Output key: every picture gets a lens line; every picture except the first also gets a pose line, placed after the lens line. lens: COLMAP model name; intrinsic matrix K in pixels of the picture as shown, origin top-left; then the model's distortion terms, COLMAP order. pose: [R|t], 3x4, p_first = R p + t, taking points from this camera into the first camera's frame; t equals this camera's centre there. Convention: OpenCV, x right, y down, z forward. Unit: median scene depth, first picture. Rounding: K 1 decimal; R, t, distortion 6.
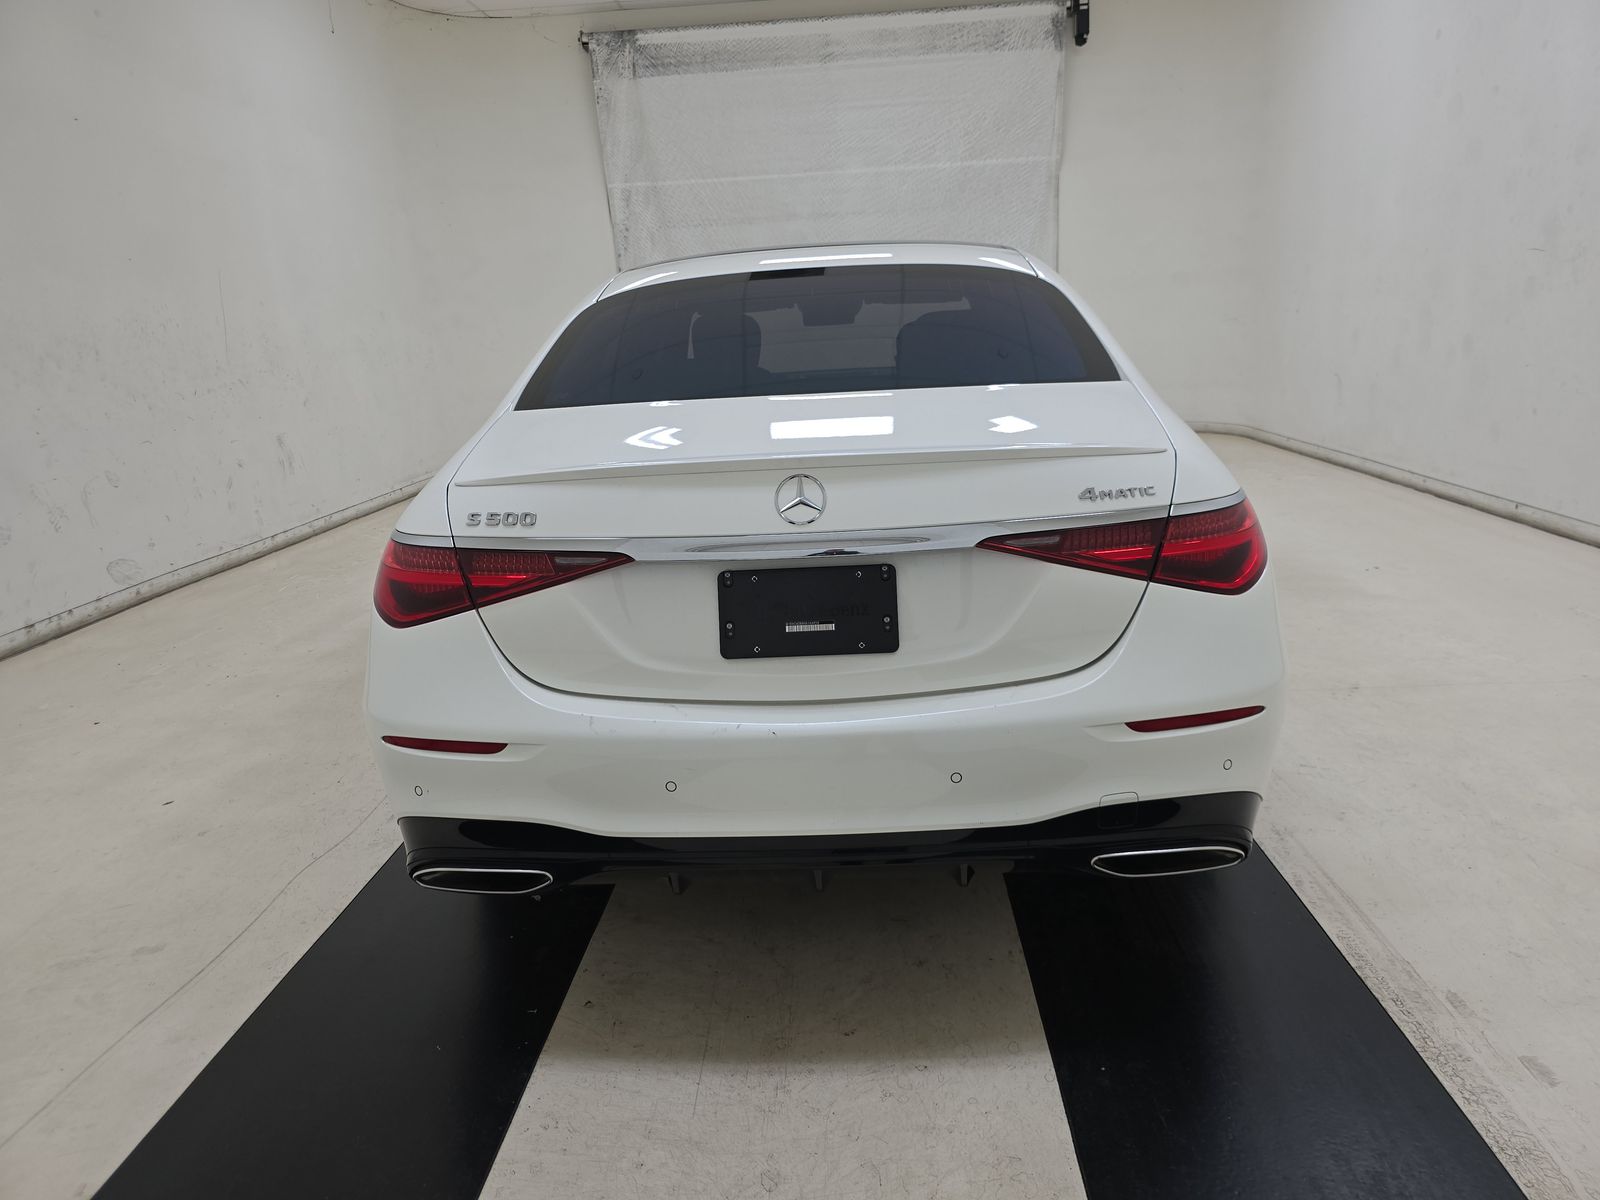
lens RADIAL K [[1050.3, 0, 782.5], [0, 1050.3, 603.7], [0, 0, 1]] dist [0.028337, -0.036843]
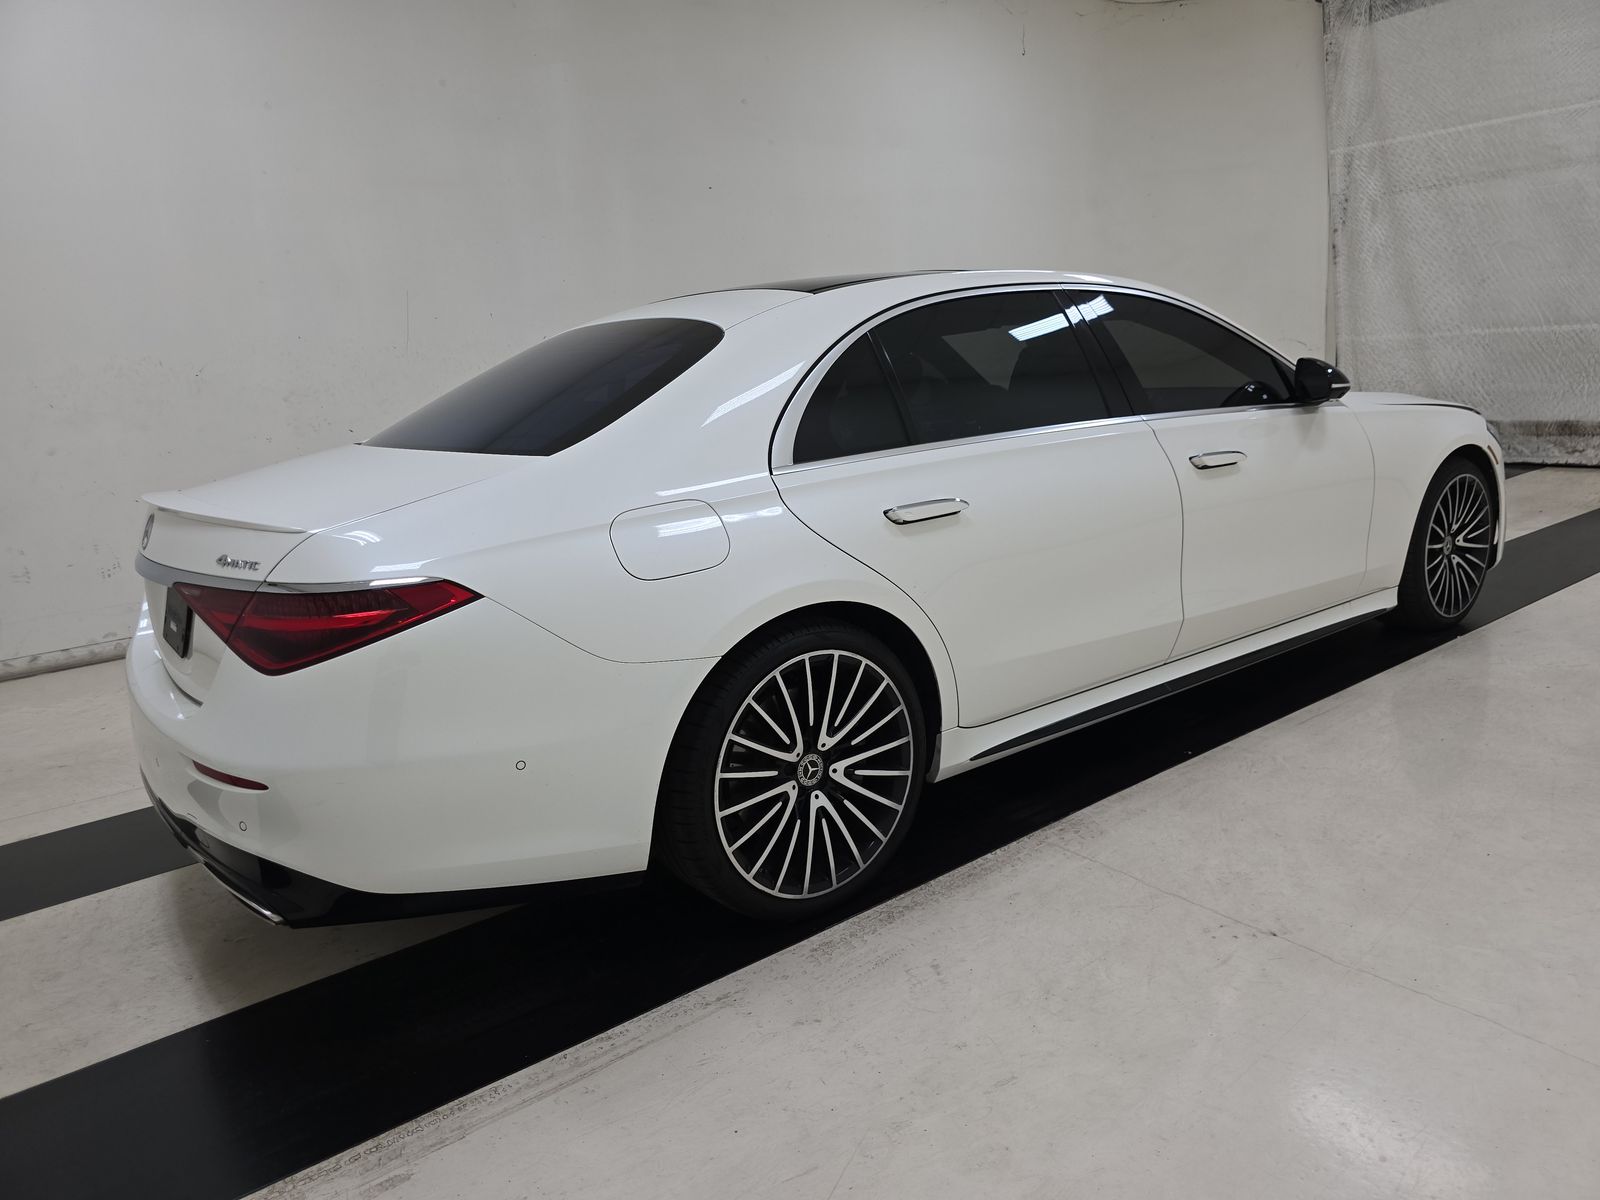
lens RADIAL K [[1050.3, 0, 790.1], [0, 1050.3, 588.2], [0, 0, 1]] dist [0.028337, -0.036843]
pose [[0.657335, 0.162801, -0.735803, 0.256782], [-0.155100, 0.984710, 0.079313, -0.043181], [0.737465, 0.061988, 0.672535, 0.110235]]
